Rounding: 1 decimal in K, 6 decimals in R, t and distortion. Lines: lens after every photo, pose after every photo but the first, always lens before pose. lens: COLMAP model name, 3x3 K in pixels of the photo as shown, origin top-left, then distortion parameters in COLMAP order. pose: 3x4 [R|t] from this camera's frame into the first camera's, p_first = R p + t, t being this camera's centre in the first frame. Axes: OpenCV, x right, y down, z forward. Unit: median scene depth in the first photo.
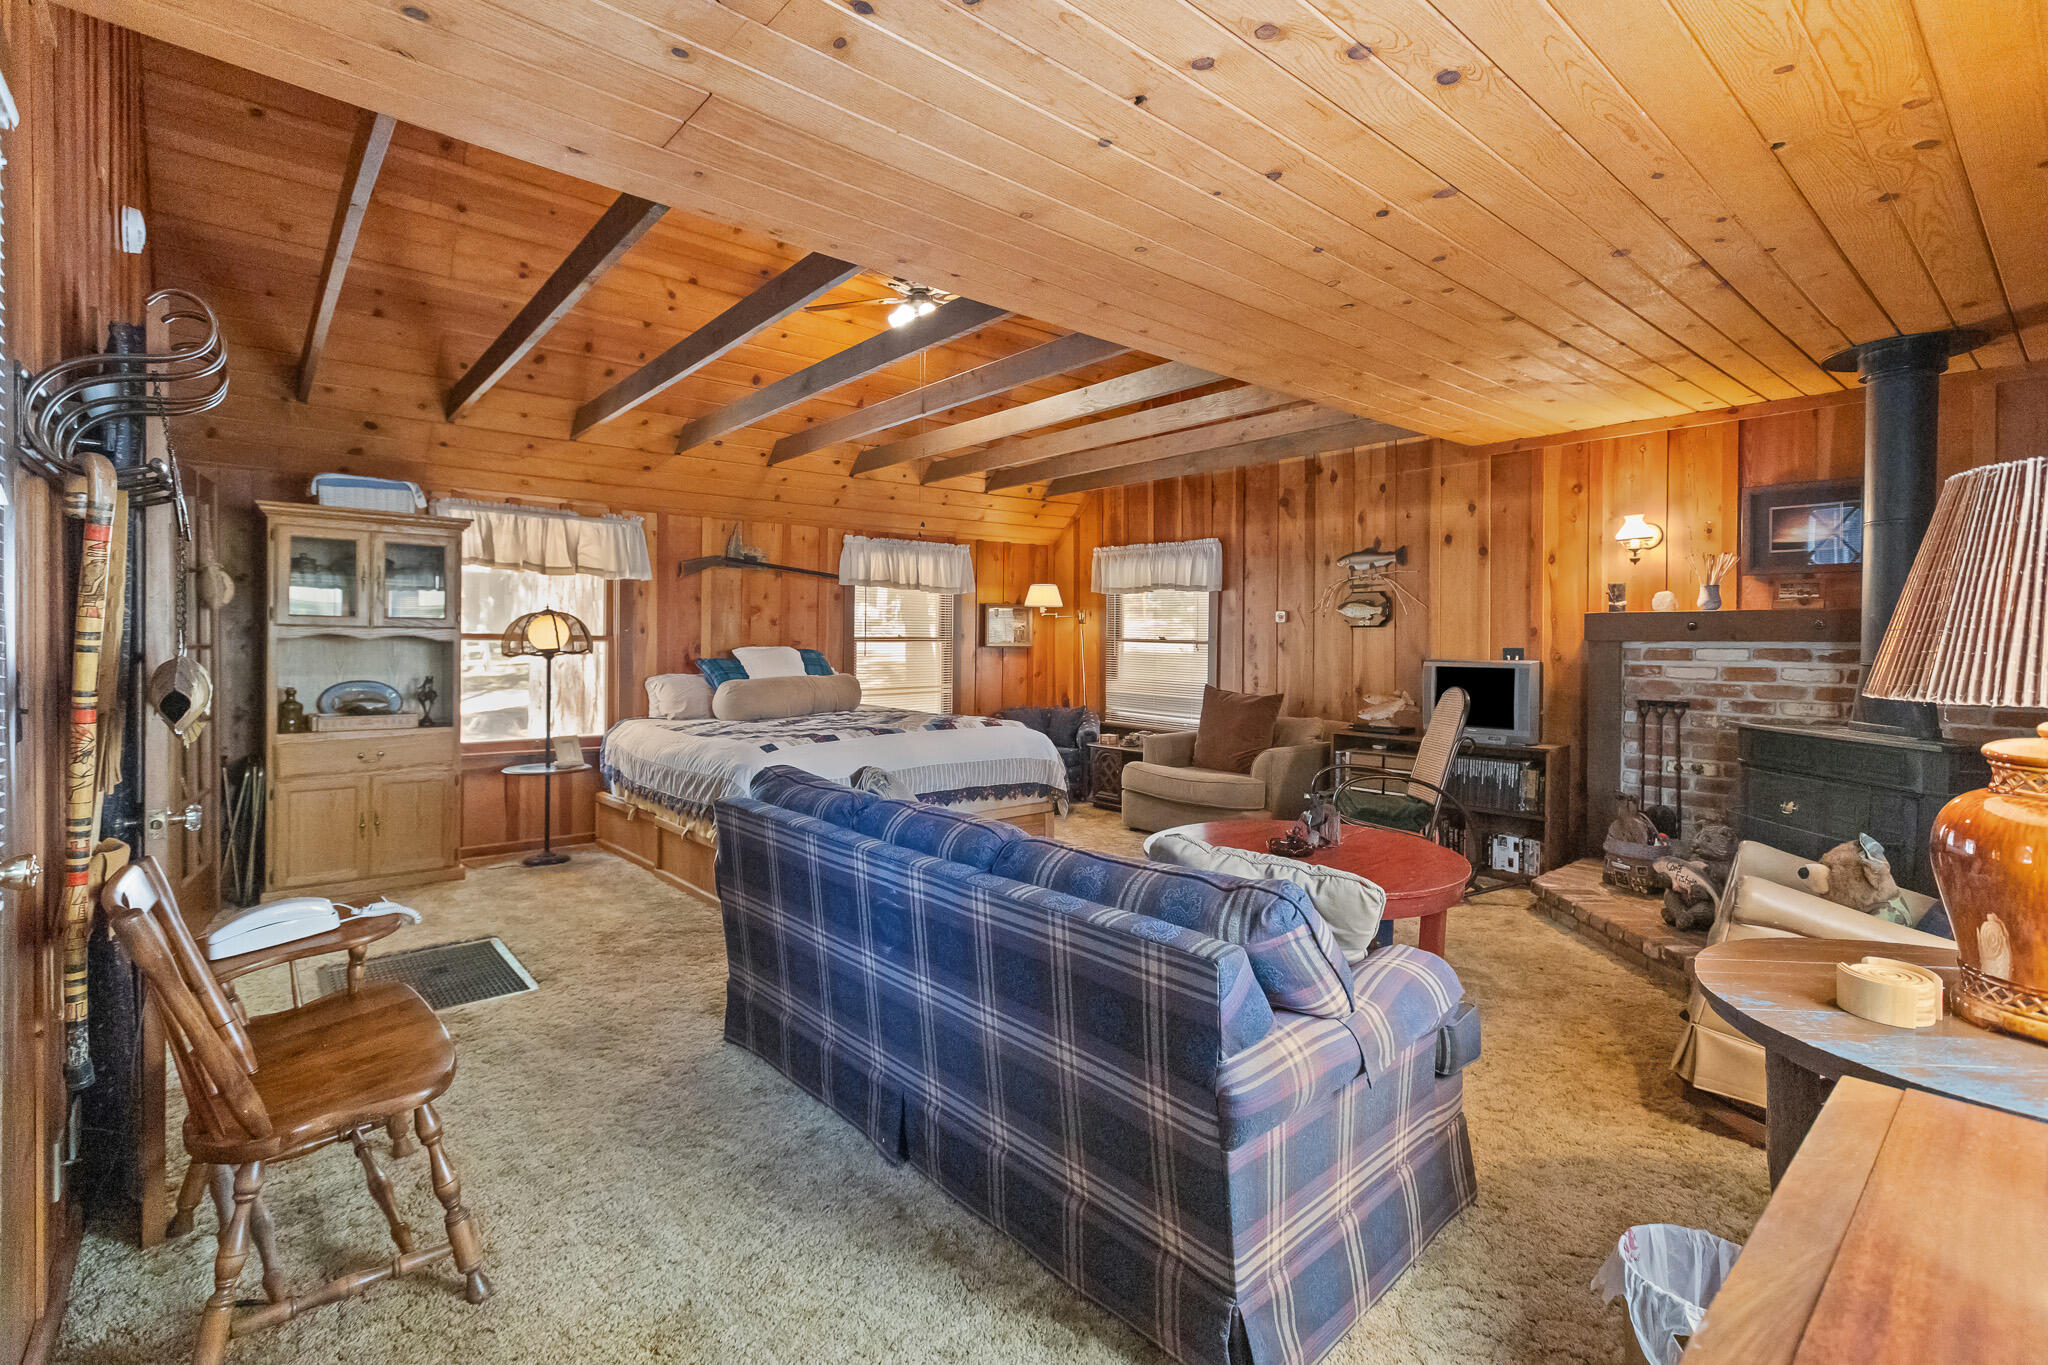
lens RADIAL K [[928.6, 0, 1031.4], [0, 928.6, 650.2], [0, 0, 1]] dist [0.001762, 0.002204]
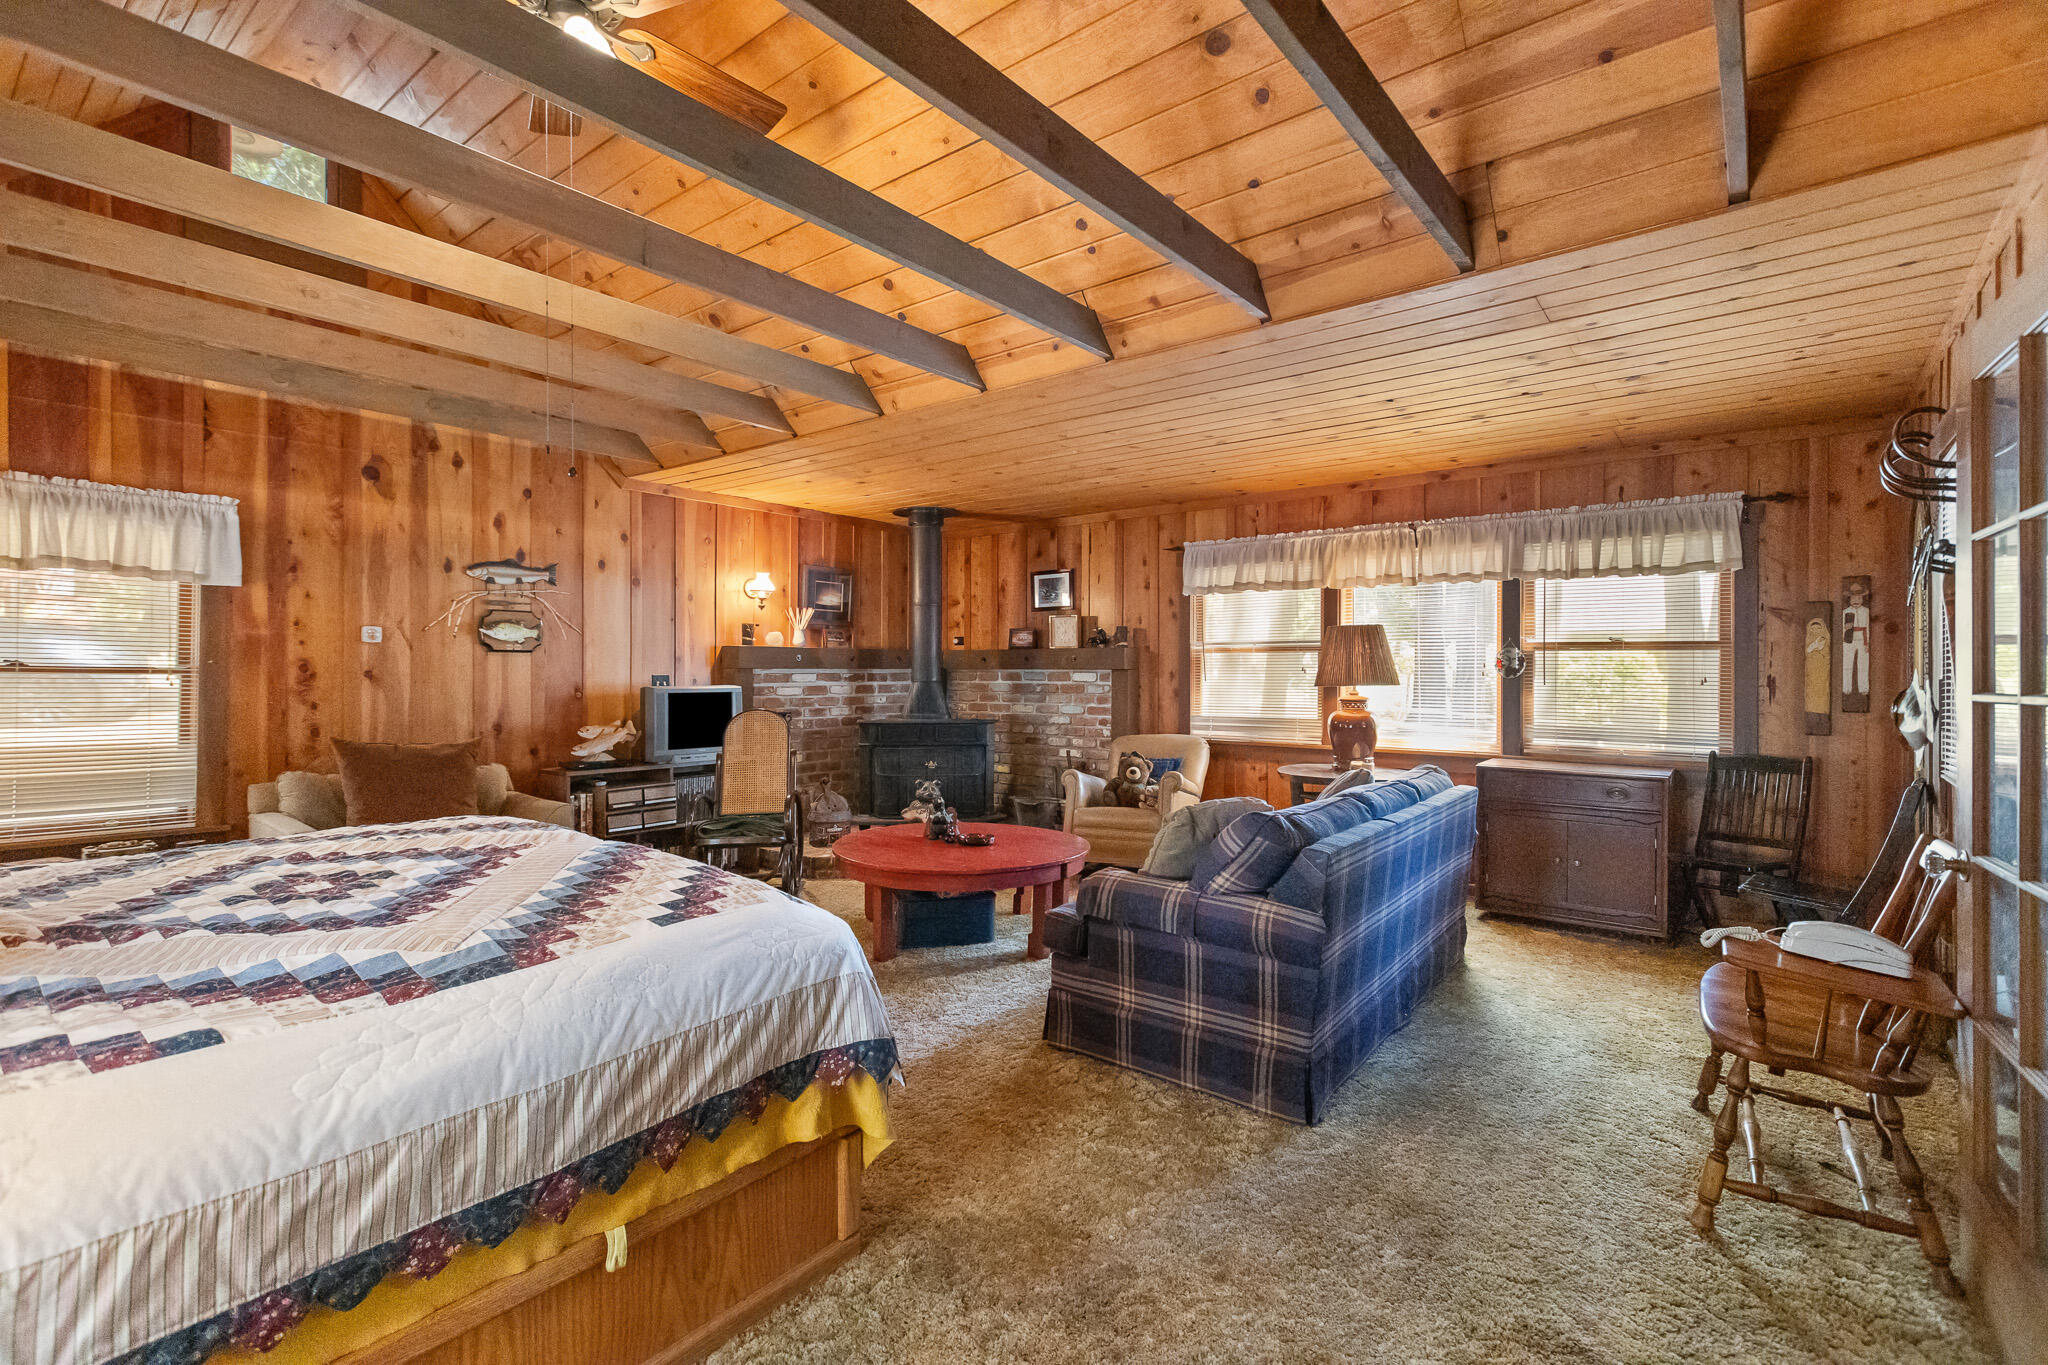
lens RADIAL K [[928.6, 0, 1022.9], [0, 928.6, 672.9], [0, 0, 1]] dist [0.001762, 0.002204]
pose [[-0.177598, -0.007934, 0.984071, -0.606808], [0.007663, 0.999926, 0.009445, -0.011089], [-0.984073, 0.009218, -0.177524, 0.748455]]
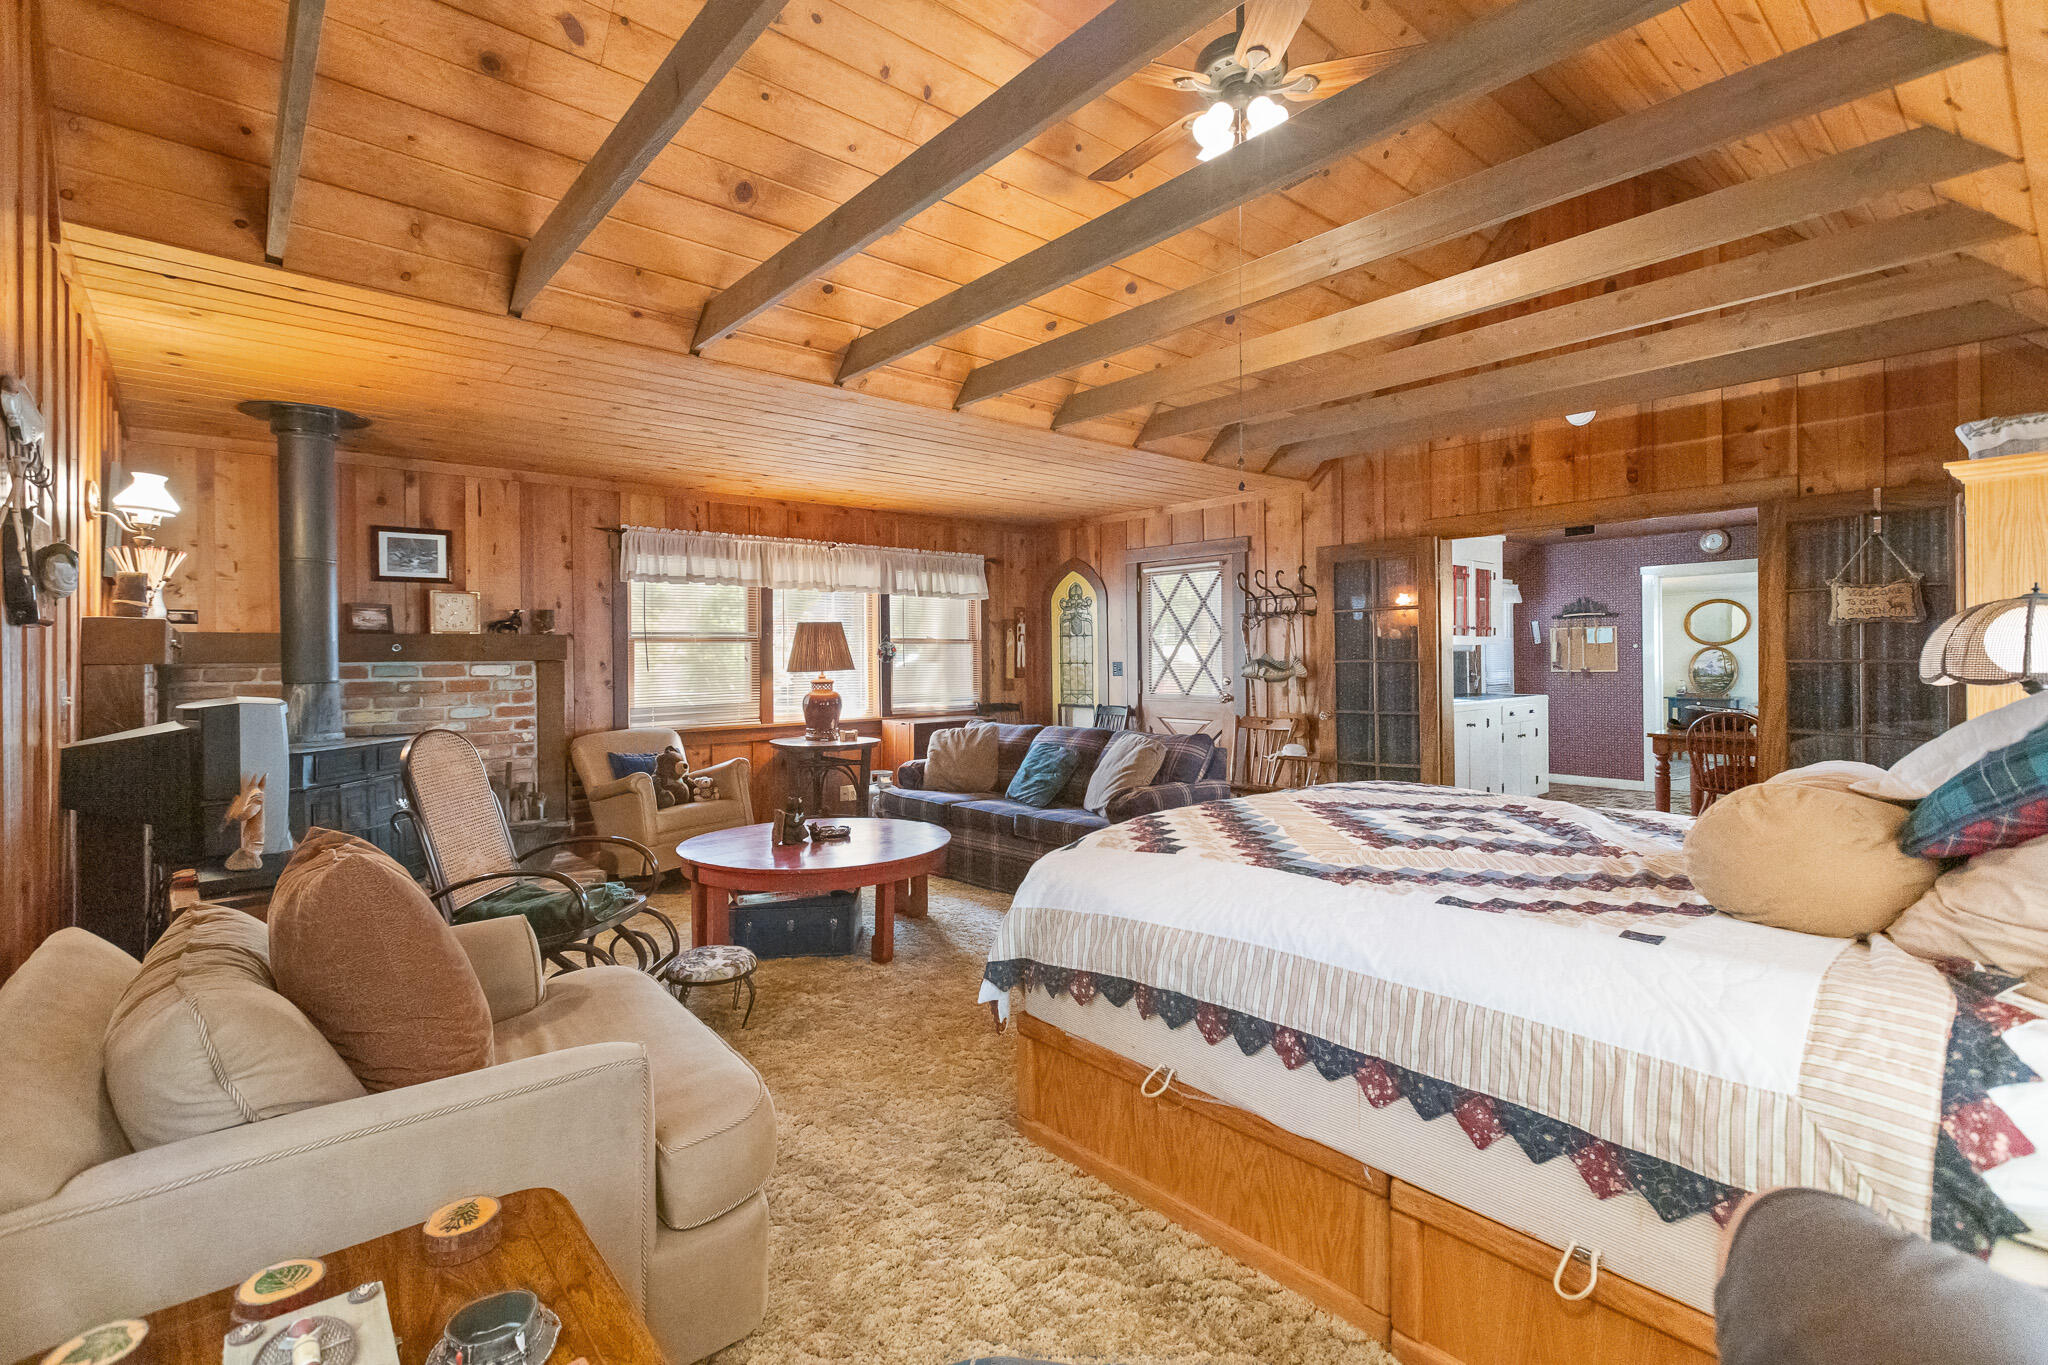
lens RADIAL K [[928.6, 0, 1032.5], [0, 928.6, 649.1], [0, 0, 1]] dist [0.001762, 0.002204]
pose [[-0.999980, 0.004319, 0.004727, 0.004412], [0.004340, 0.999981, 0.004300, -0.017625], [-0.004708, 0.004320, -0.999980, 1.424605]]
